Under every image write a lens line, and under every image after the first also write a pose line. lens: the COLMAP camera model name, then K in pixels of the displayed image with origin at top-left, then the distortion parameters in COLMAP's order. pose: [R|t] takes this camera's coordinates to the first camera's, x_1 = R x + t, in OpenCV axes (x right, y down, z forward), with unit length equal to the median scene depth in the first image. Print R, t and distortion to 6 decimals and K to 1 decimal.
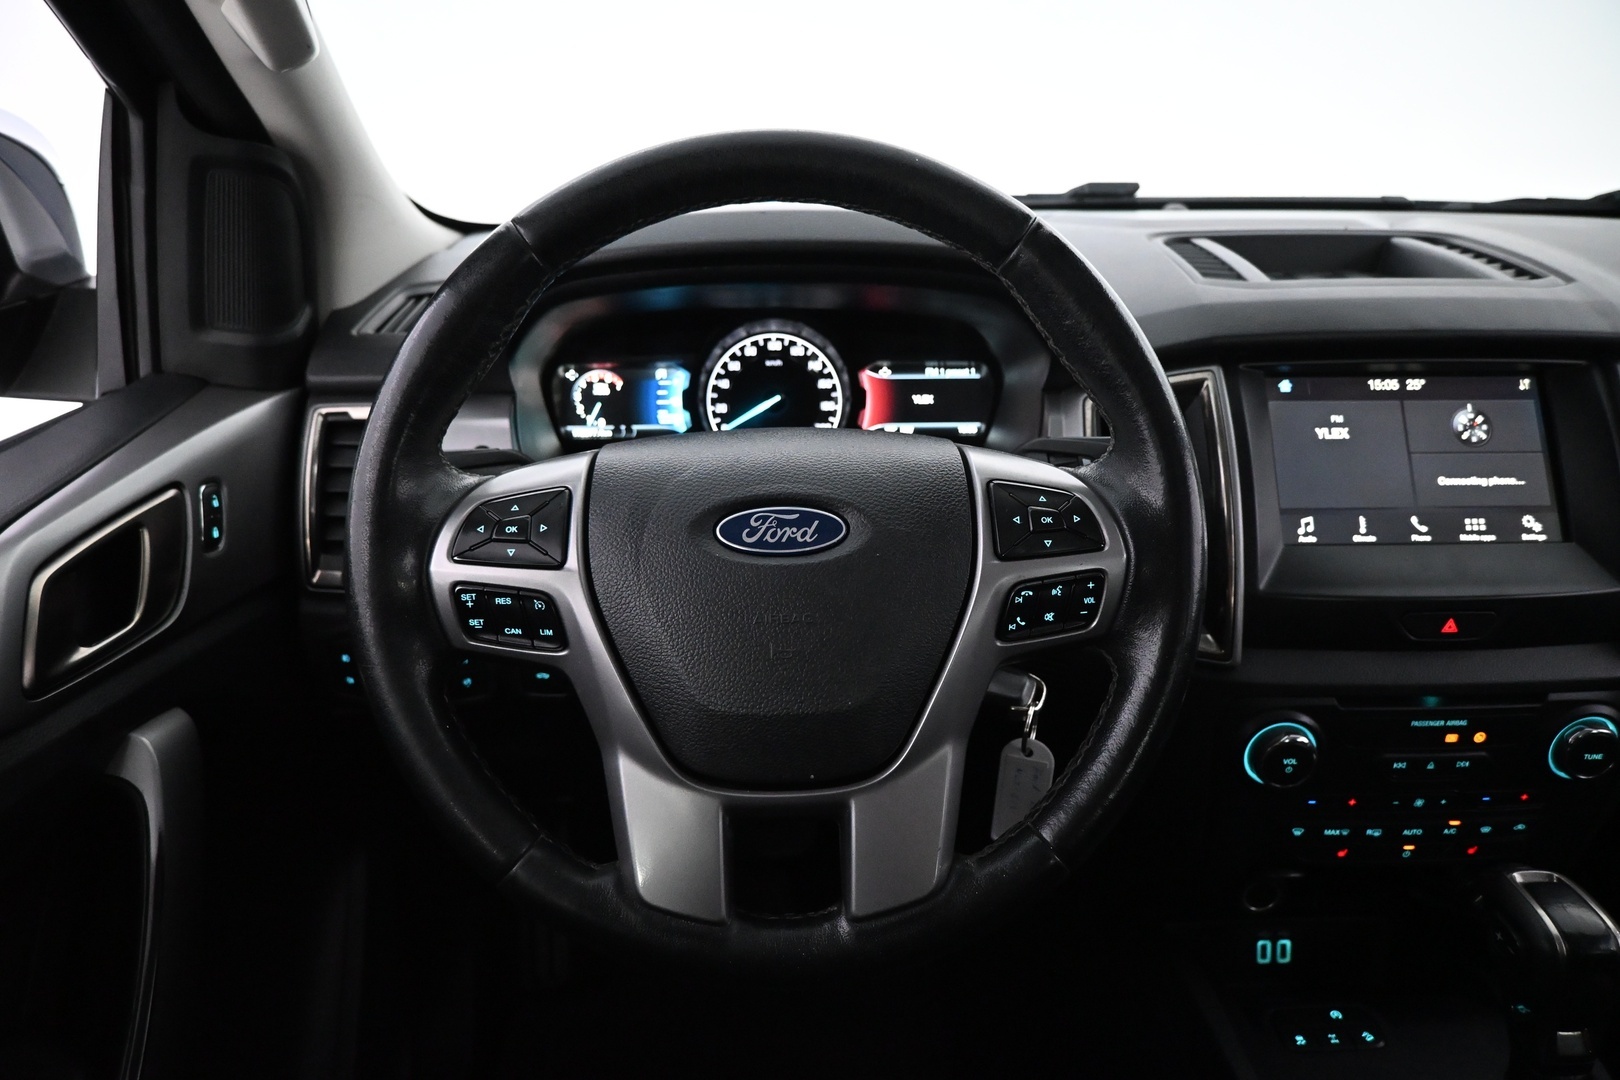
lens RADIAL K [[1122.7, 0, 808.5], [0, 1122.7, 539.2], [0, 0, 1]] dist [0.007882, -0.007012]
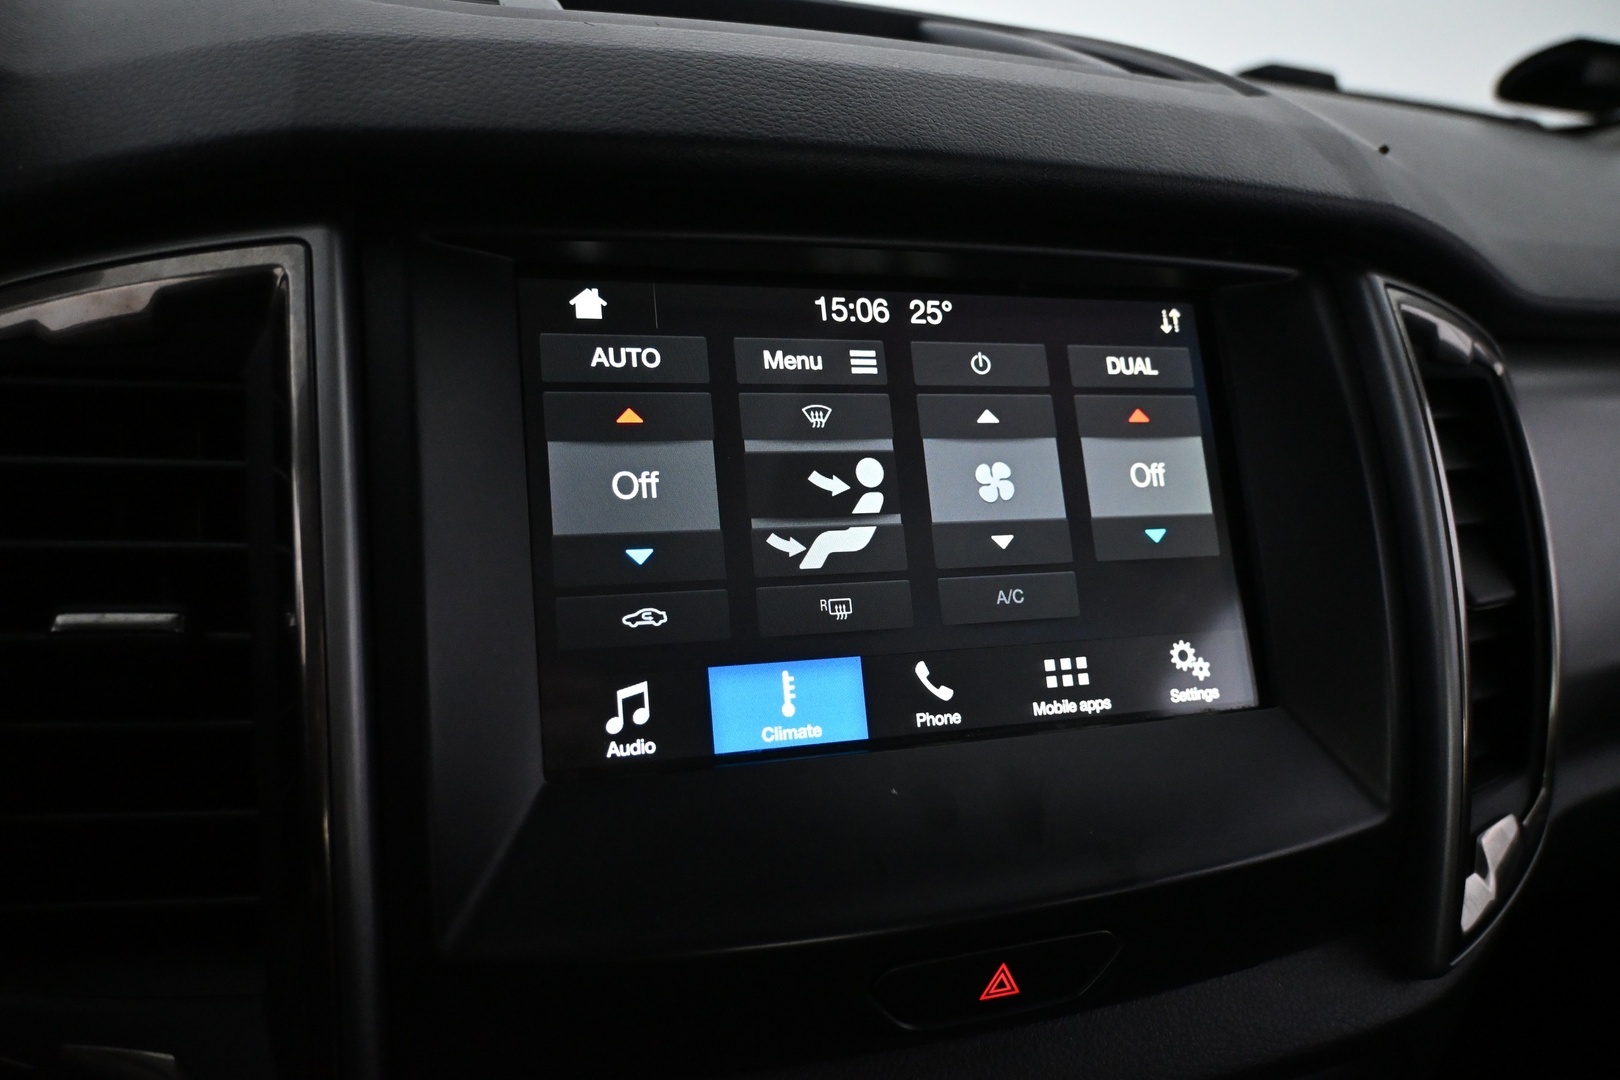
lens RADIAL K [[1184.3, 0, 812.4], [0, 1184.3, 547.8], [0, 0, 1]] dist [-0.027578, -0.003144]
pose [[0.957307, -0.026189, 0.287884, 0.390924], [0.016688, 0.999234, 0.035410, -0.072927], [-0.288590, -0.029094, 0.957010, 0.633348]]
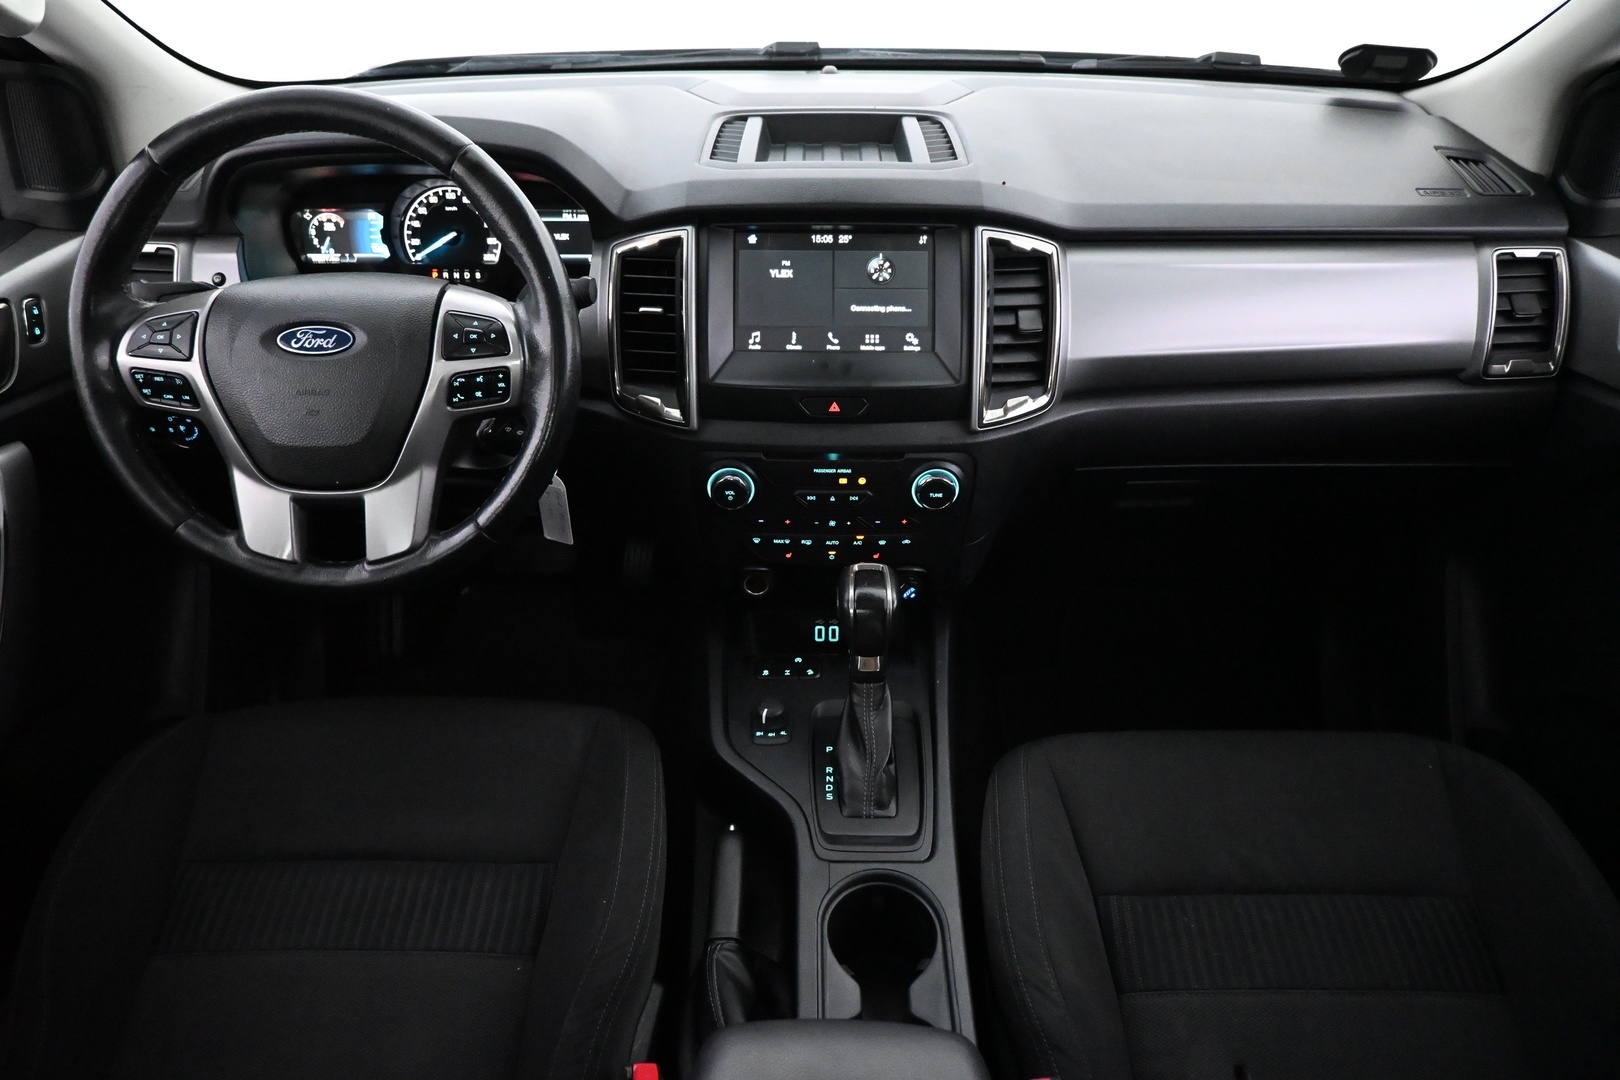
lens RADIAL K [[1122.7, 0, 809.5], [0, 1122.7, 548.1], [0, 0, 1]] dist [0.007882, -0.007012]
pose [[0.998708, 0.025135, -0.044156, 0.584153], [-0.015853, 0.979833, 0.199186, -0.036371], [0.048272, -0.198229, 0.978966, -0.505602]]
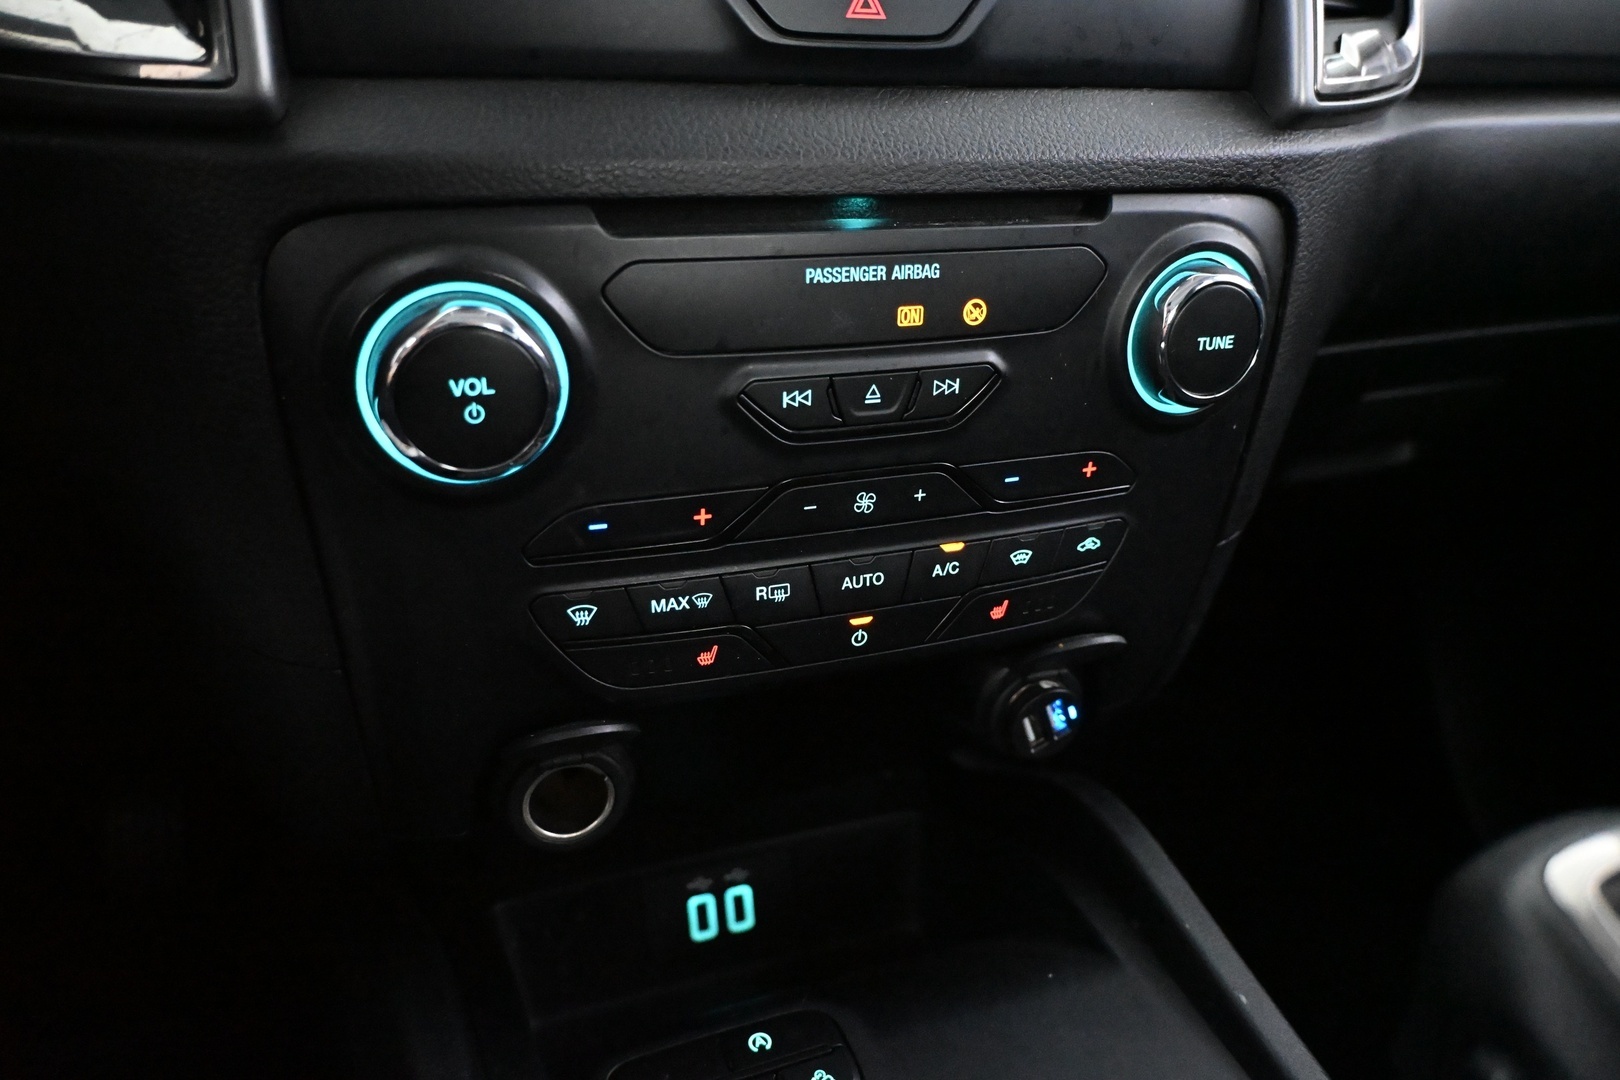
lens RADIAL K [[1184.3, 0, 803.8], [0, 1184.3, 539.5], [0, 0, 1]] dist [-0.027578, -0.003144]
pose [[0.949205, -0.109140, 0.295125, 0.396741], [0.104095, 0.994026, 0.032799, 0.232986], [-0.296942, -0.000412, 0.954895, 0.601414]]
